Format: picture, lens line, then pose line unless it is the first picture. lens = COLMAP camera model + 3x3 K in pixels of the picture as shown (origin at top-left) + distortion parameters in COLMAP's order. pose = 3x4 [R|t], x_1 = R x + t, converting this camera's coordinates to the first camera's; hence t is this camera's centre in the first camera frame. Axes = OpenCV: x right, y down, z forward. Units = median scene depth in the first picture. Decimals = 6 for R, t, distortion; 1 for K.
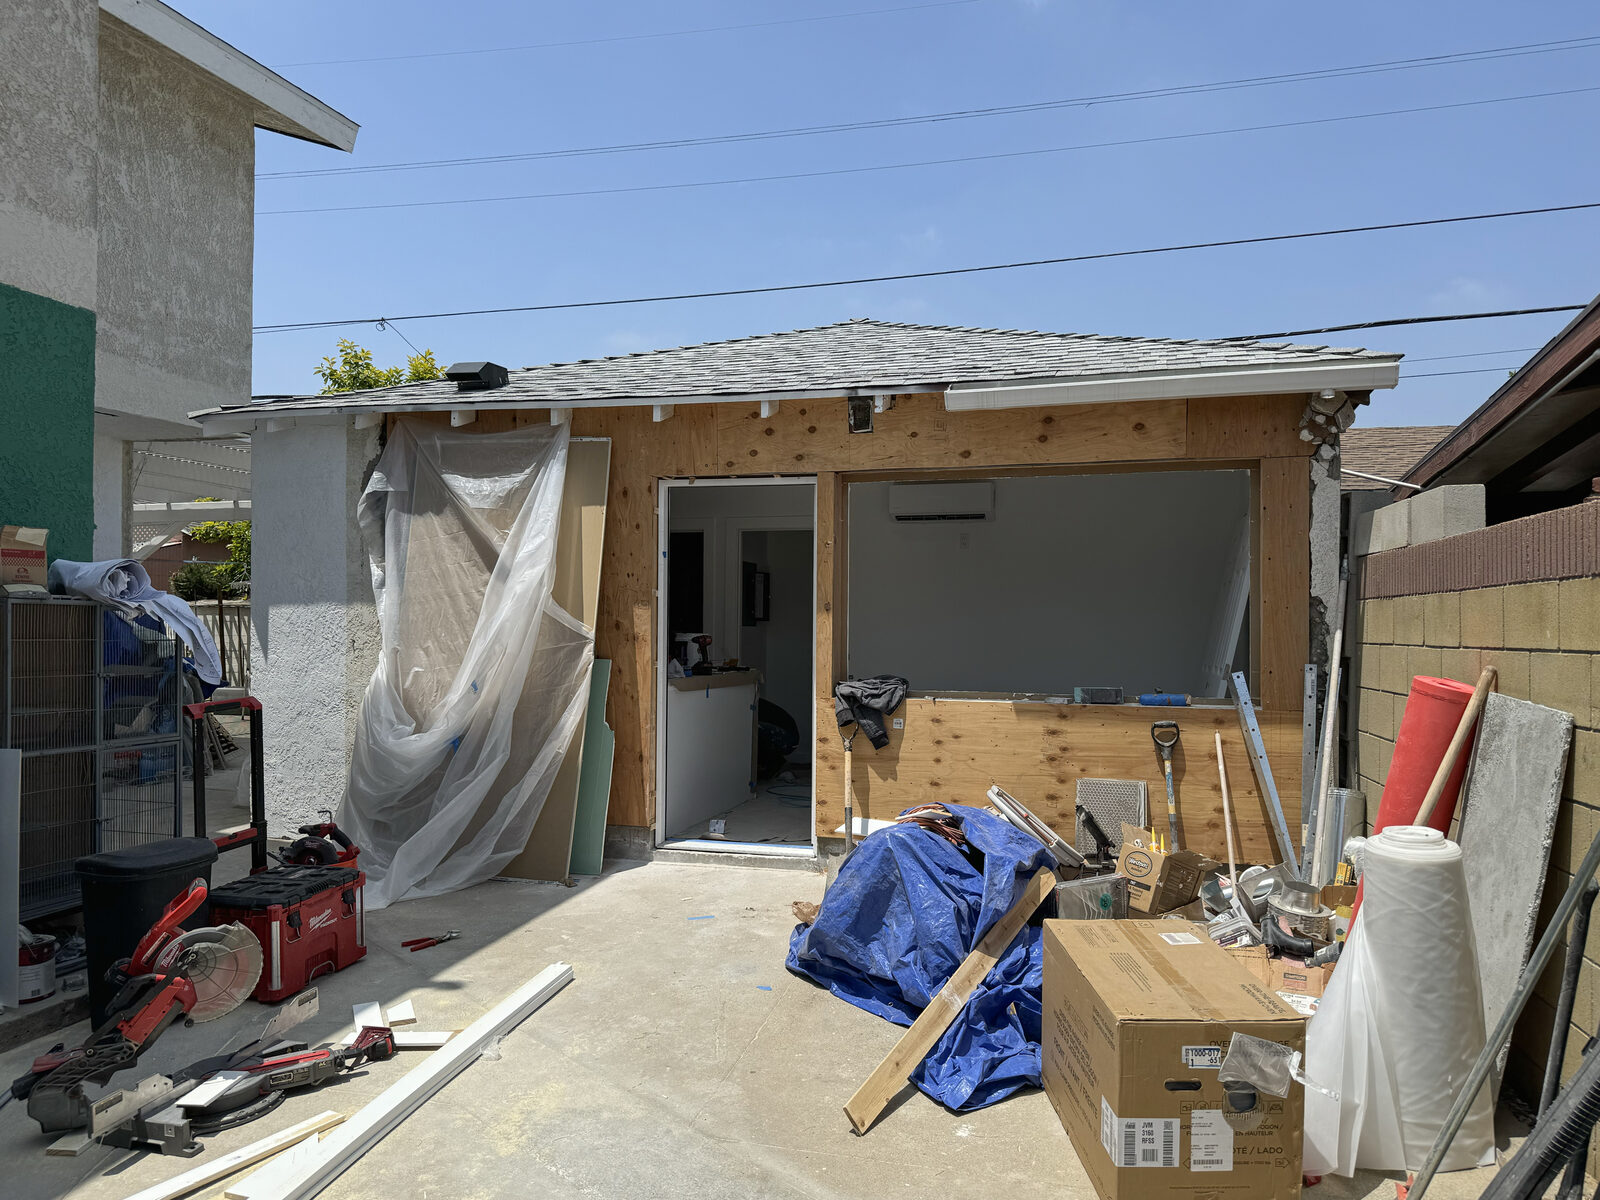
lens RADIAL K [[1365.1, 0, 836.4], [0, 1365.1, 673.6], [0, 0, 1]] dist [0.096714, -0.184021]
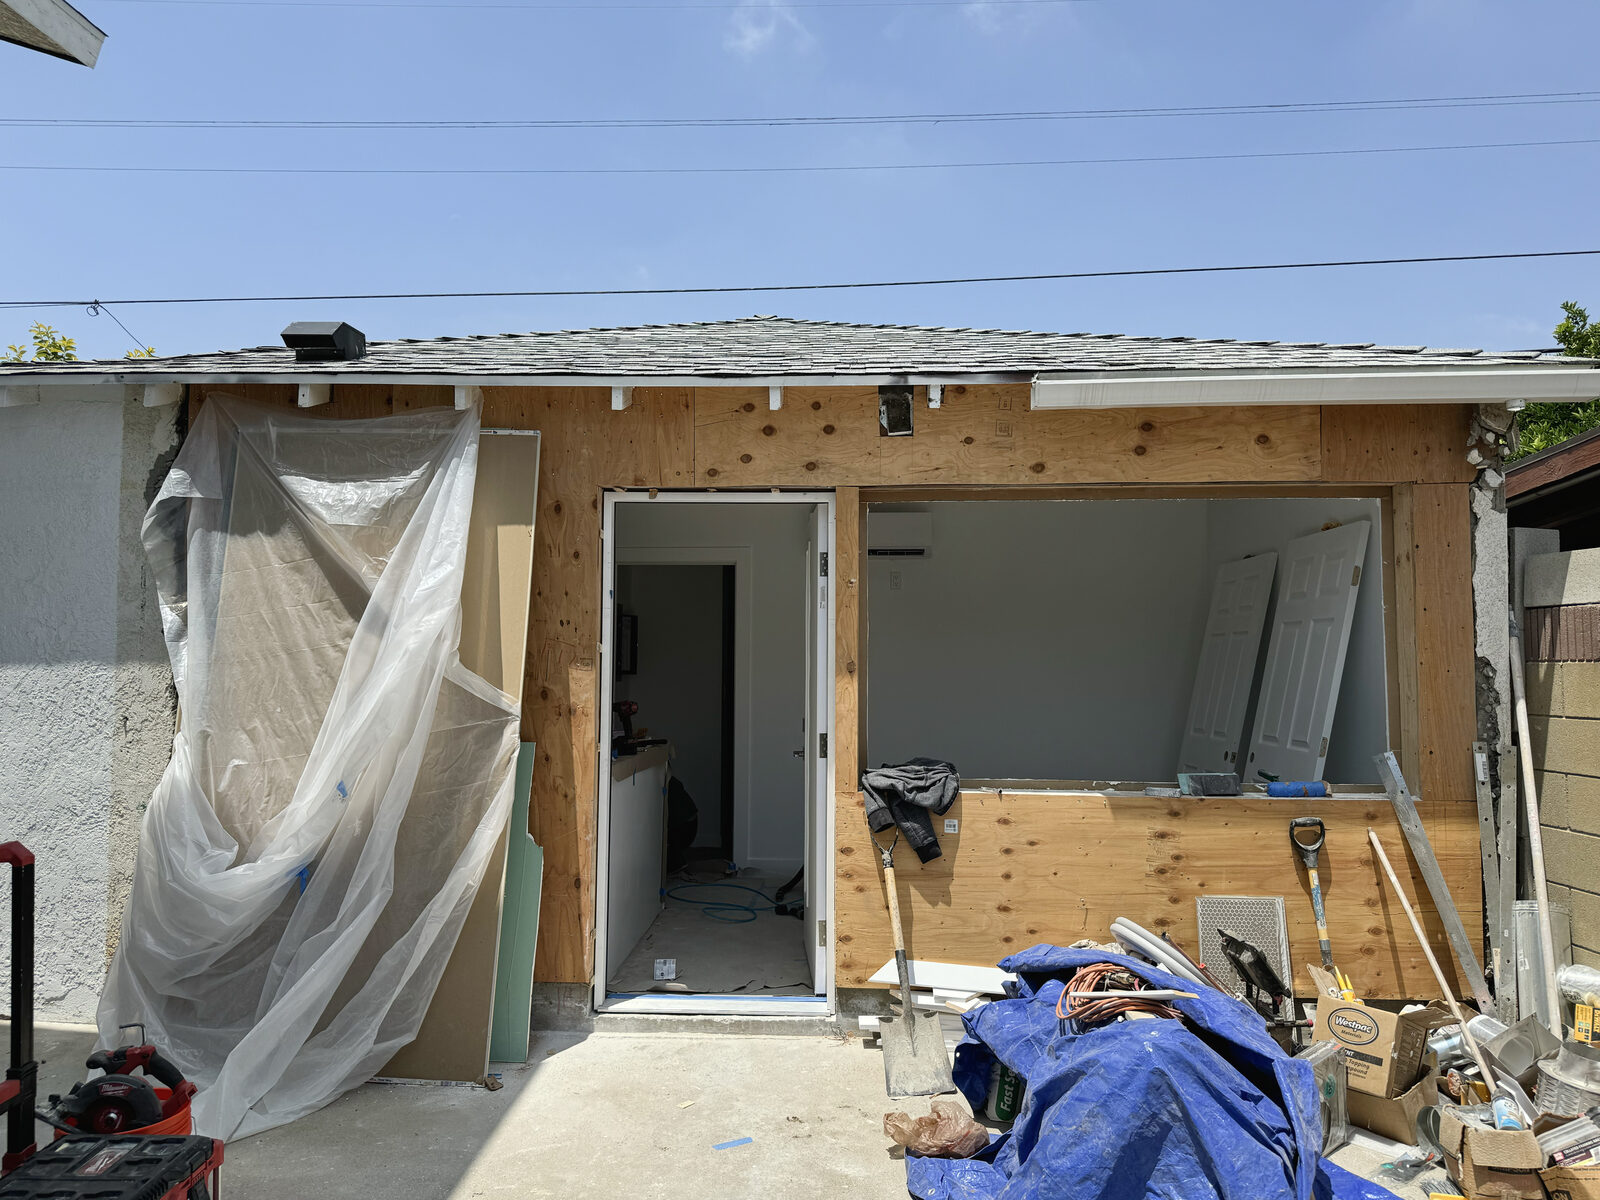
lens RADIAL K [[1297.1, 0, 801.3], [0, 1297.1, 613.9], [0, 0, 1]] dist [0.093468, -0.226784]
pose [[0.971569, 0.006970, 0.236652, -0.194905], [0.009923, 0.997489, -0.070120, -0.028579], [-0.236547, 0.070474, 0.969061, 0.321638]]
